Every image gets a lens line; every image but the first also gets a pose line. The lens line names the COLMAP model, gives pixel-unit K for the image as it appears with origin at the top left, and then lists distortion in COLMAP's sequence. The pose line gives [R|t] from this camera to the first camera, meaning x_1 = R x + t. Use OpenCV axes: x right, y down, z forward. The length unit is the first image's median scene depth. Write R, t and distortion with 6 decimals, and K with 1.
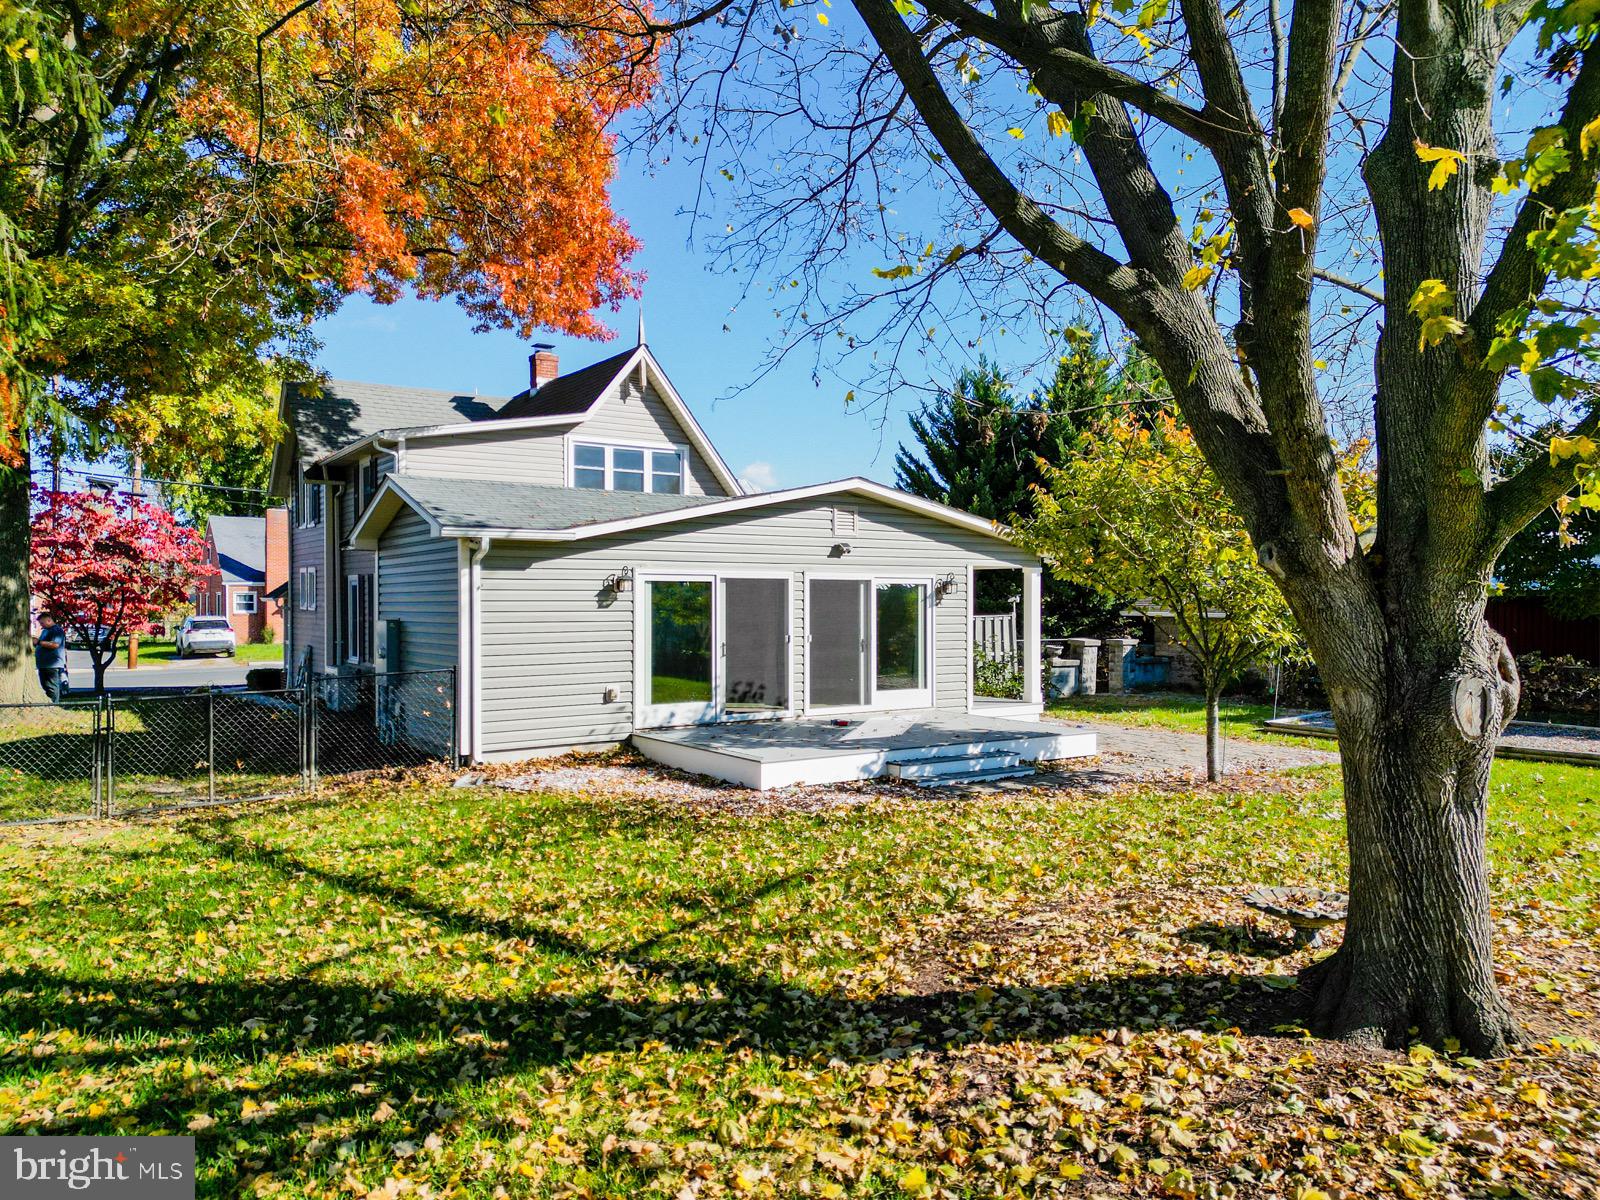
lens RADIAL K [[1114.5, 0, 800.0], [0, 1114.5, 600.0], [0, 0, 1]] dist [0.087532, -0.090422]
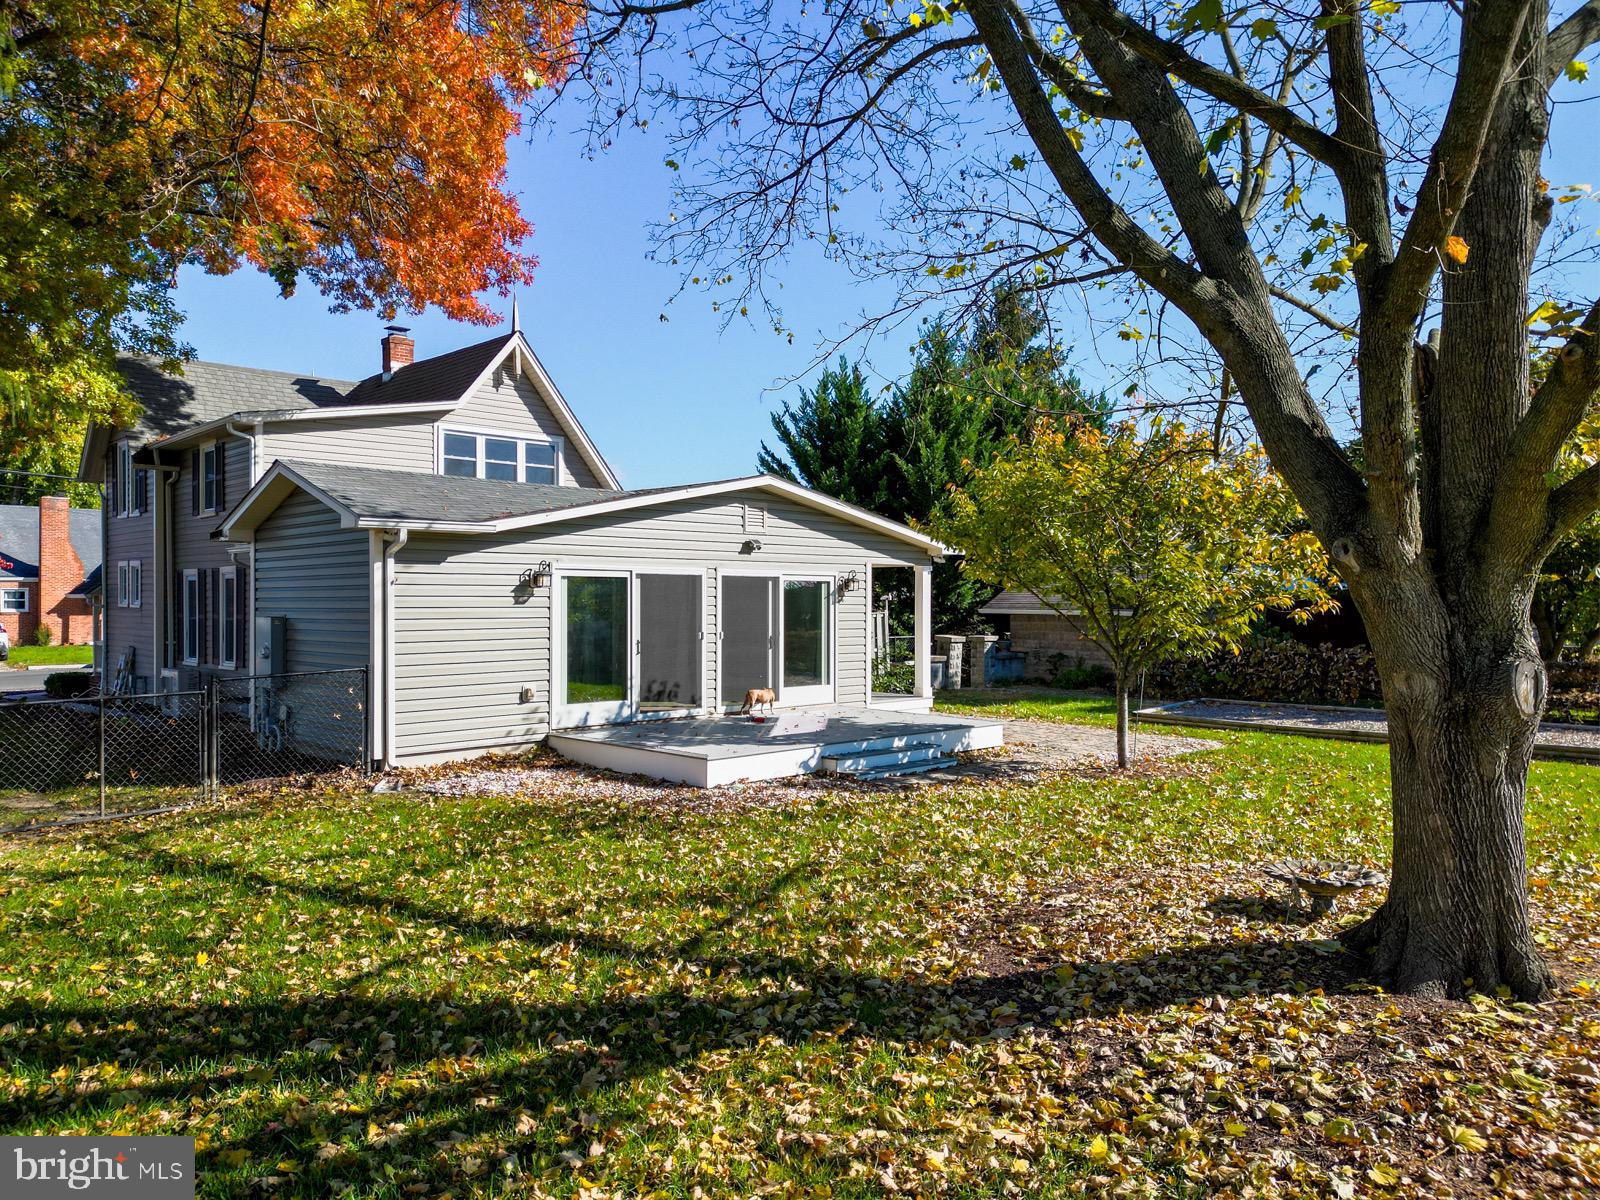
lens RADIAL K [[1115.5, 0, 826.0], [0, 1115.5, 598.0], [0, 0, 1]] dist [0.081057, -0.085217]
pose [[0.986165, 0.001738, 0.165758, -0.169462], [-0.001632, 0.999998, -0.000781, 0.005035], [-0.165759, 0.000499, 0.986166, 0.010155]]
